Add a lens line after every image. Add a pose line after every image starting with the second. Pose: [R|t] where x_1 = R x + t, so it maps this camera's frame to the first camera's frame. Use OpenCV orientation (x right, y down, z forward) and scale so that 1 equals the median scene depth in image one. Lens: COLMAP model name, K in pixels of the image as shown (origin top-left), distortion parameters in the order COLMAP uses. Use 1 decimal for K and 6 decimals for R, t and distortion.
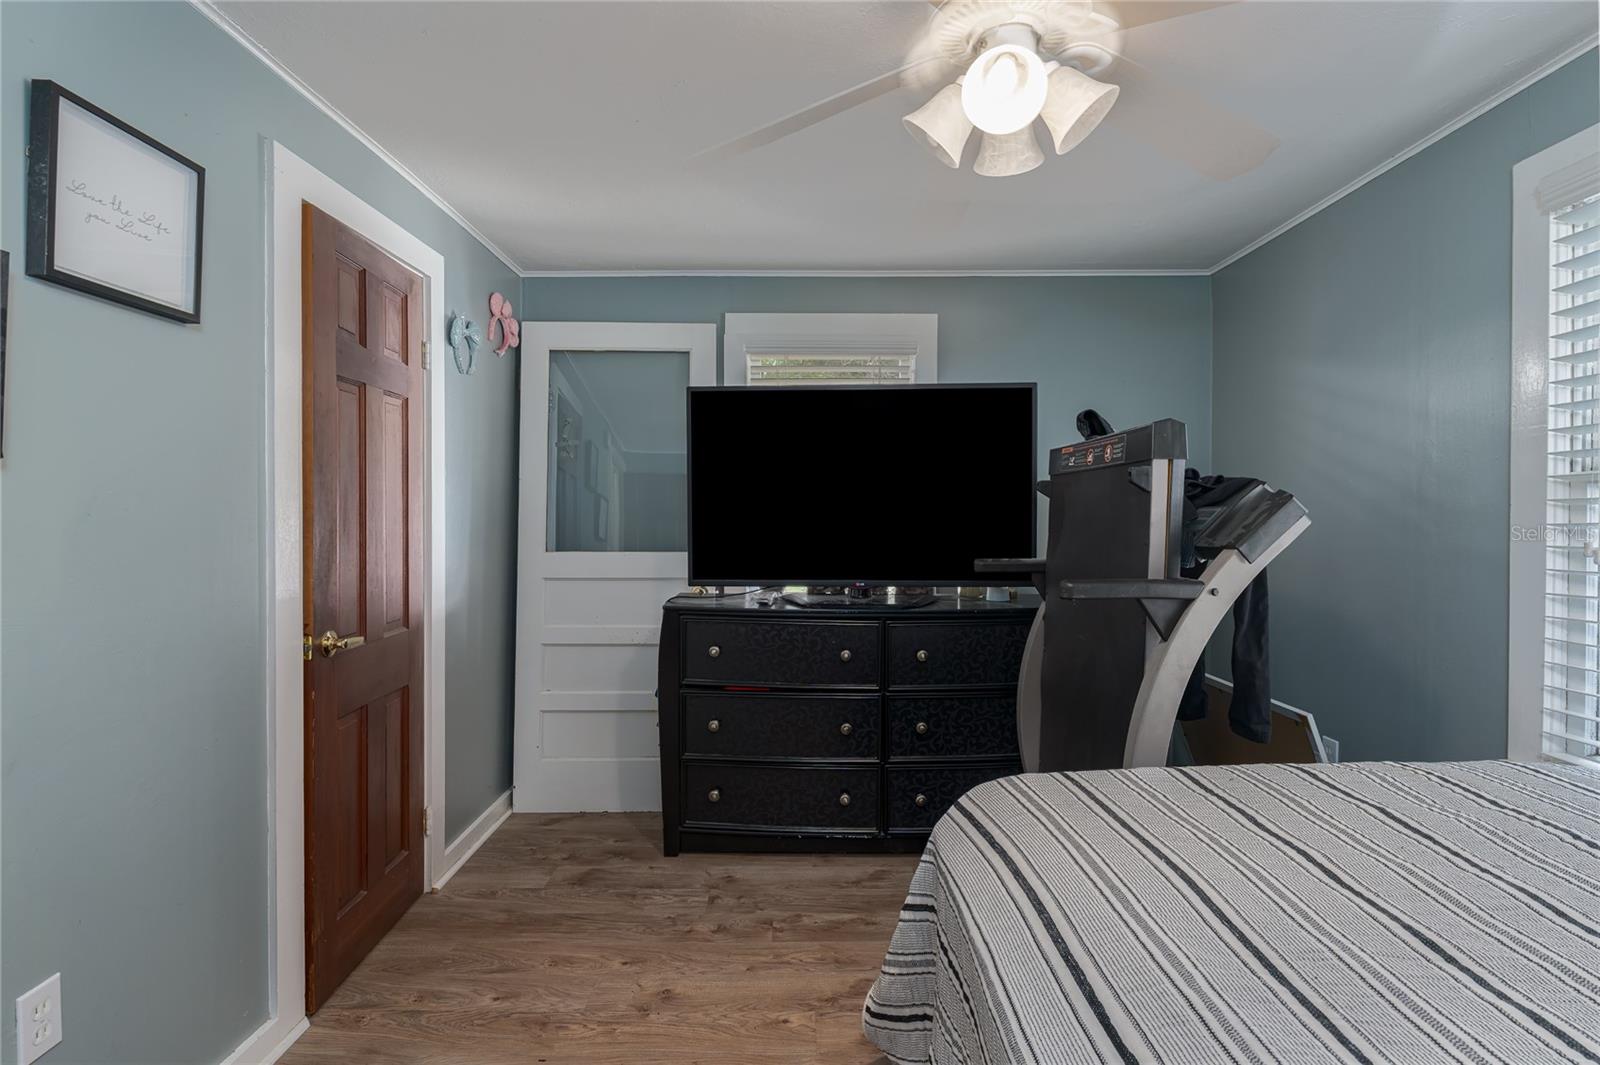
lens RADIAL K [[770.9, 0, 802.9], [0, 770.9, 526.3], [0, 0, 1]] dist [-0.007920, 0.001480]
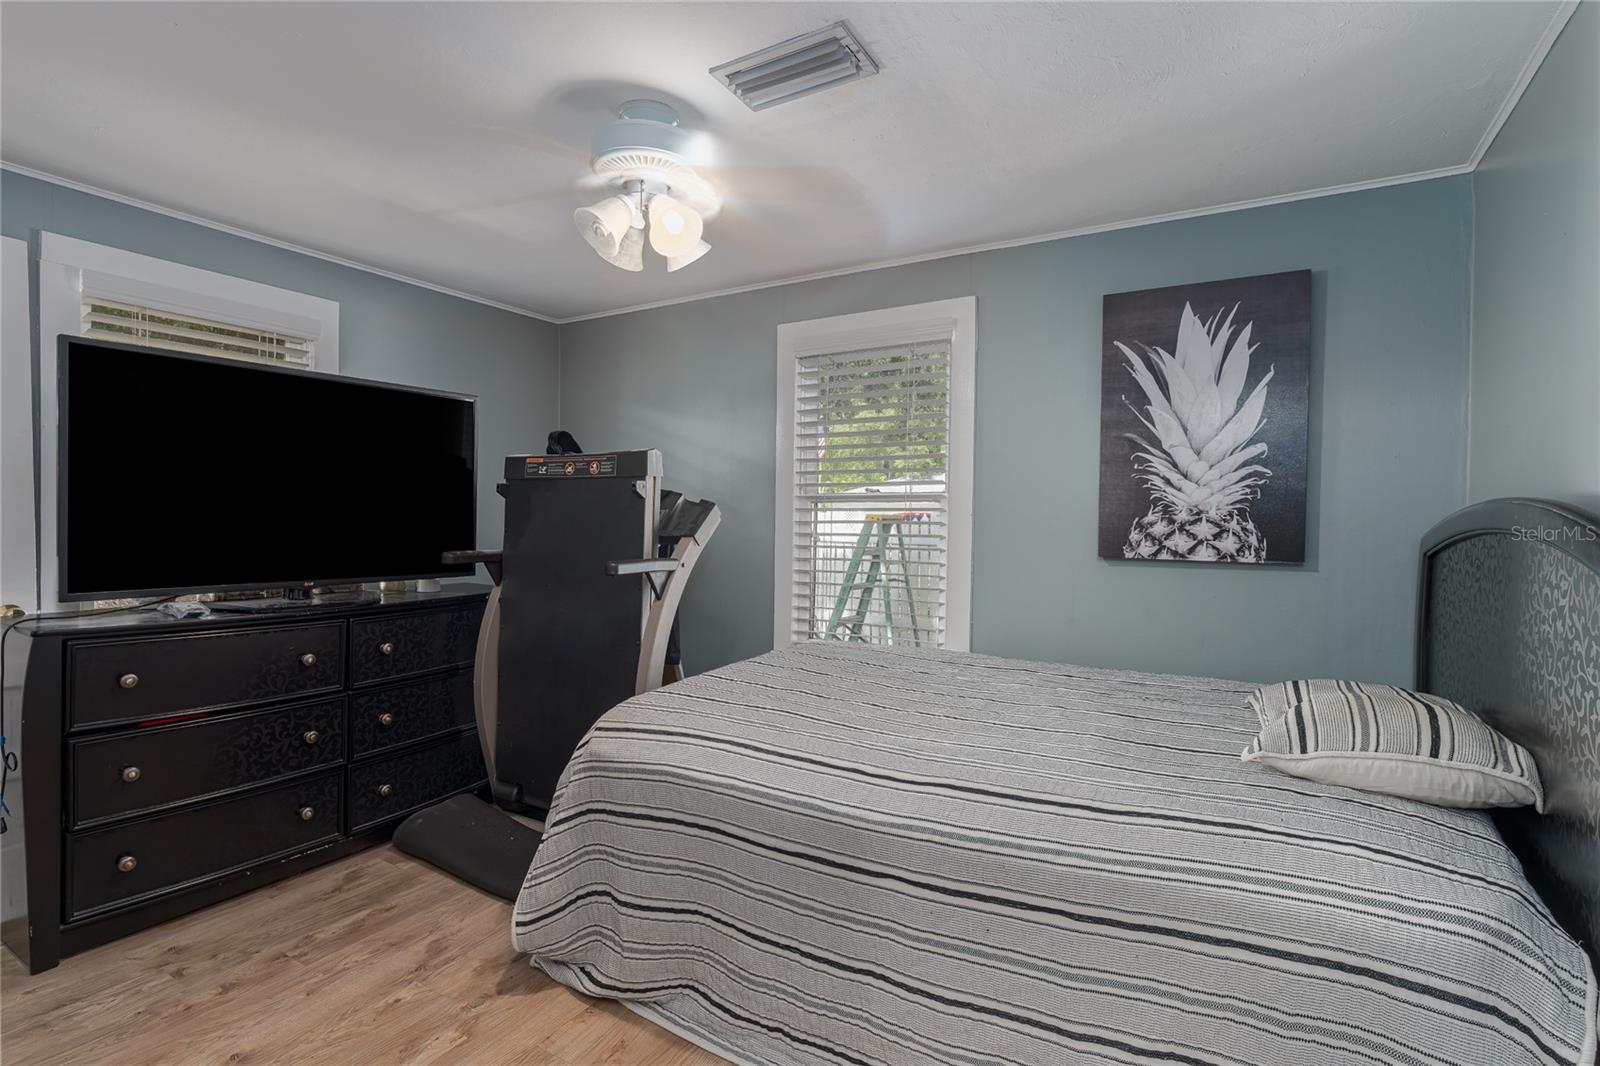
lens RADIAL K [[770.9, 0, 799.0], [0, 770.9, 535.0], [0, 0, 1]] dist [-0.007920, 0.001480]
pose [[0.513576, -0.015733, 0.857900, -0.459459], [0.000912, 0.999841, 0.017790, -0.001314], [-0.858043, -0.008354, 0.513509, 0.006525]]
